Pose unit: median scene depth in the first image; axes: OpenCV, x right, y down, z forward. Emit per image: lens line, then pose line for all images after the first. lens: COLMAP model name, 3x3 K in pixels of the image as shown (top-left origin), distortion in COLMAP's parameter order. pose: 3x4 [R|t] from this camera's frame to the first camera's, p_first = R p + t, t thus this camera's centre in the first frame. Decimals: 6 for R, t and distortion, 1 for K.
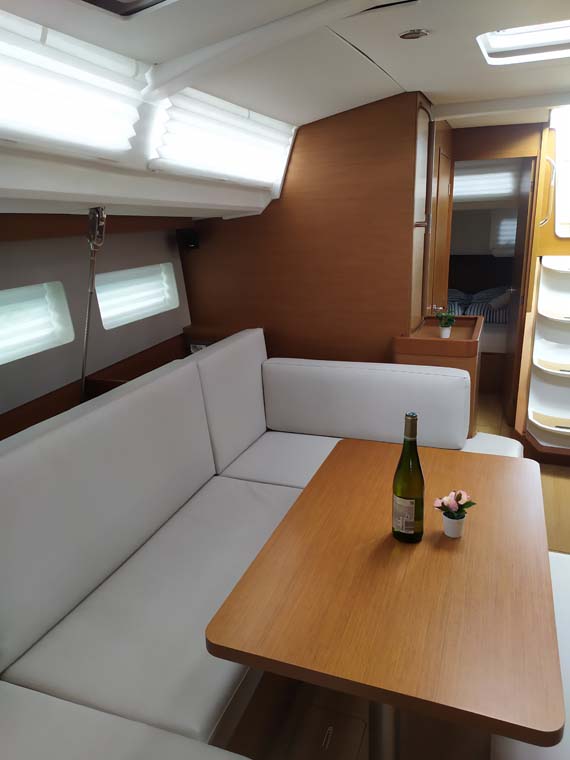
lens RADIAL K [[560.7, 0, 285.0], [0, 560.7, 381.3], [0, 0, 1]] dist [0.035691, -0.003164]
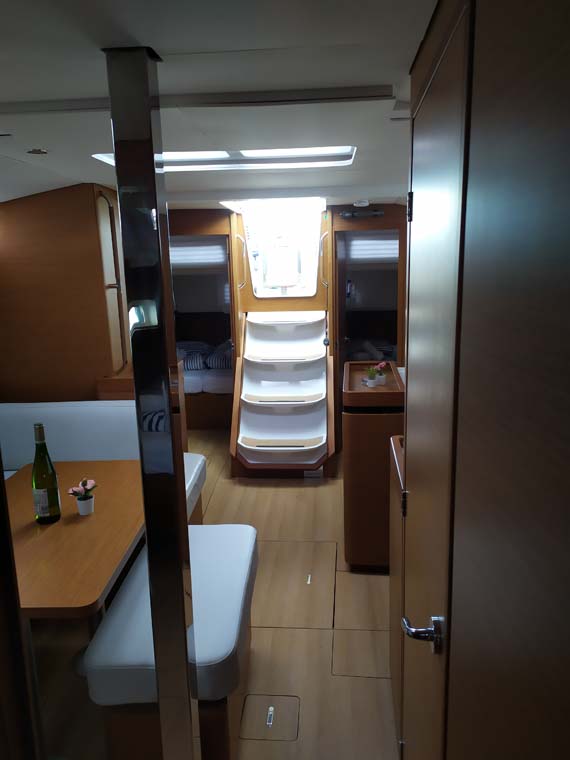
lens RADIAL K [[560.7, 0, 285.7], [0, 560.7, 383.0], [0, 0, 1]] dist [0.035691, -0.003164]
pose [[0.943925, -0.052996, 0.325878, 0.140895], [0.085505, 0.992598, -0.086248, 0.052152], [-0.318895, 0.109276, 0.941469, -0.190427]]
